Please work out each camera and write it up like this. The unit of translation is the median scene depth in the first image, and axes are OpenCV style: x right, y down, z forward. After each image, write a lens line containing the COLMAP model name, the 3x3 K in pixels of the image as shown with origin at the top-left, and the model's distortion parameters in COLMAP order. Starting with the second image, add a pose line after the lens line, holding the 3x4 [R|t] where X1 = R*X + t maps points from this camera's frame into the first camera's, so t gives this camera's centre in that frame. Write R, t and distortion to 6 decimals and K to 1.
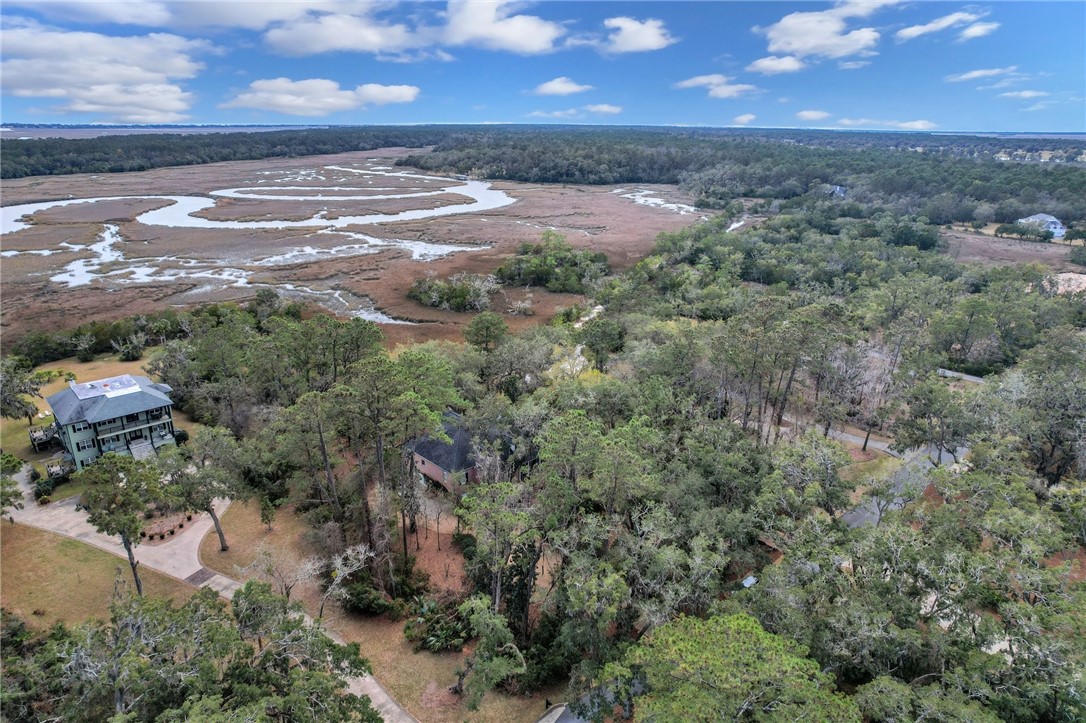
lens RADIAL K [[696.7, 0, 551.4], [0, 696.7, 361.7], [0, 0, 1]] dist [-0.080290, 0.074606]
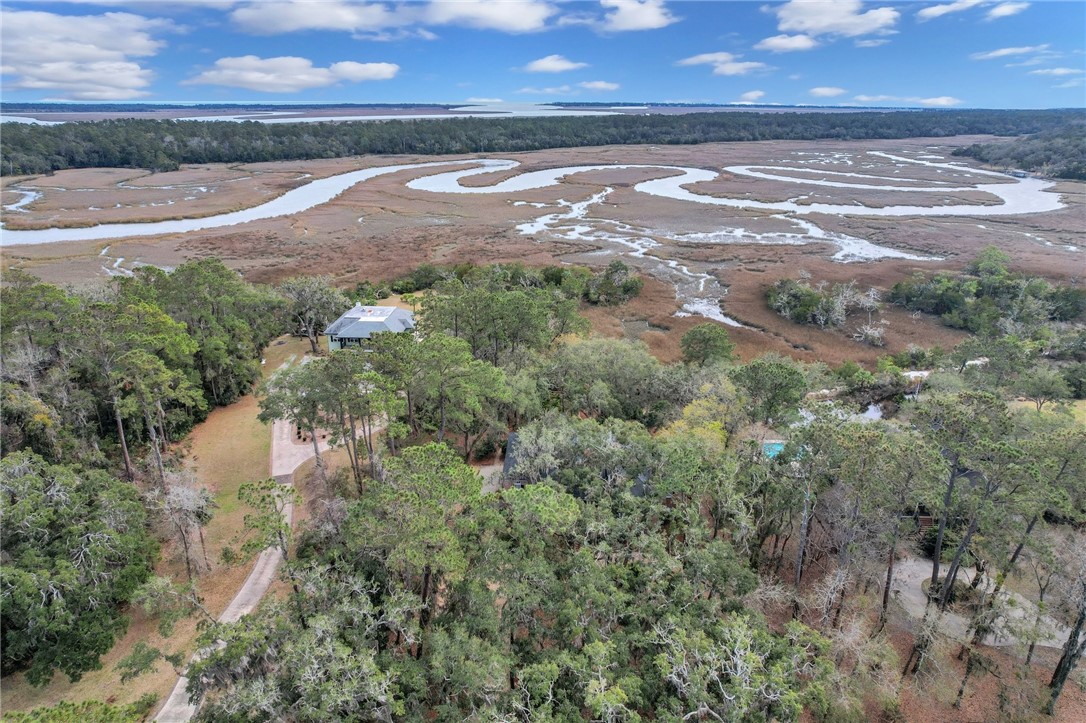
lens RADIAL K [[696.7, 0, 551.4], [0, 696.7, 361.7], [0, 0, 1]] dist [-0.080290, 0.074606]
pose [[0.707555, 0.248004, -0.661710, 0.091961], [-0.231478, 0.966071, 0.114560, -0.020708], [0.667671, 0.072114, 0.740956, 0.063575]]
